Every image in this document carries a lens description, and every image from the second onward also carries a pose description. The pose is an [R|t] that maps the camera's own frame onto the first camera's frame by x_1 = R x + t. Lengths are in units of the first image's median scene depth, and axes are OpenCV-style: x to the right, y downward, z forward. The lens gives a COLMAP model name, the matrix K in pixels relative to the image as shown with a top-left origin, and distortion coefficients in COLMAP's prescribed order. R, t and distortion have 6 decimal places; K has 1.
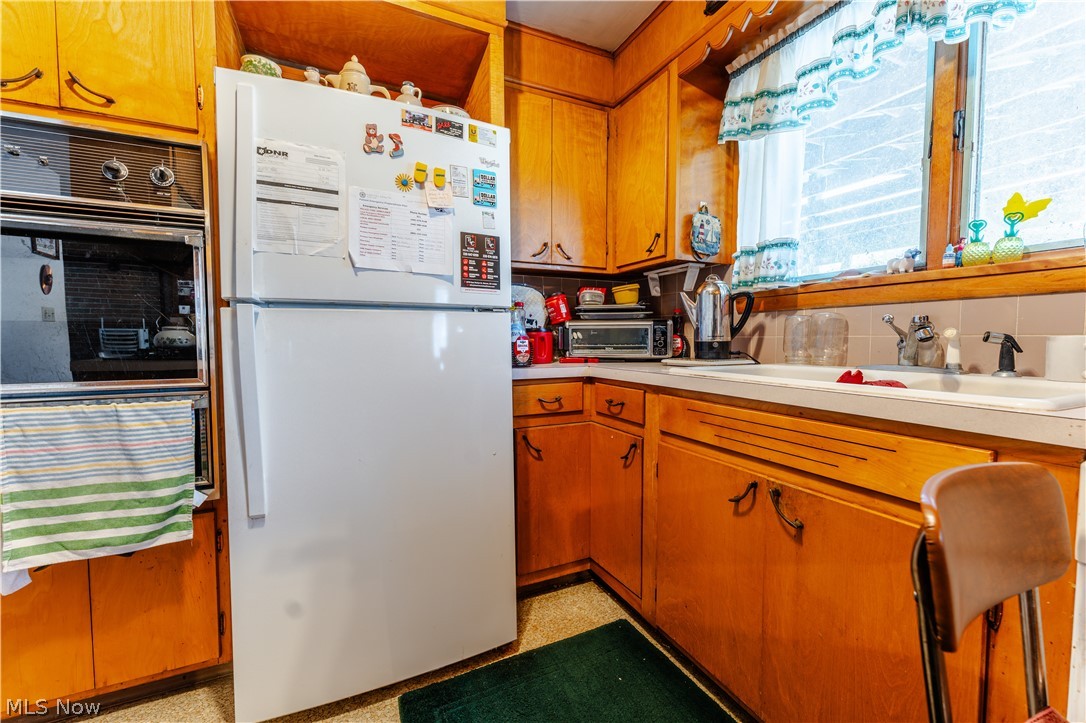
lens RADIAL K [[443.7, 0, 543.0], [0, 443.7, 361.5], [0, 0, 1]] dist [0.000516, -0.000023]
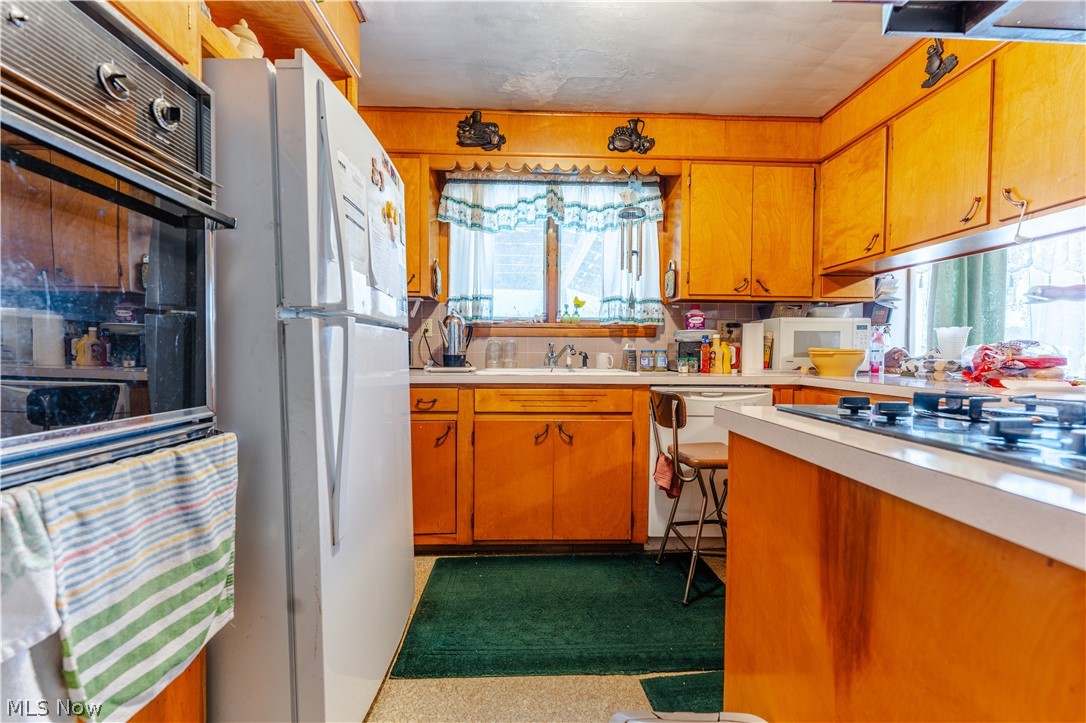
lens RADIAL K [[443.7, 0, 543.0], [0, 443.7, 361.5], [0, 0, 1]] dist [0.000516, -0.000023]
pose [[0.382623, -0.014302, 0.923794, -1.304010], [0.039767, 0.999208, -0.001001, -0.012723], [-0.923048, 0.037120, 0.382889, 0.216238]]
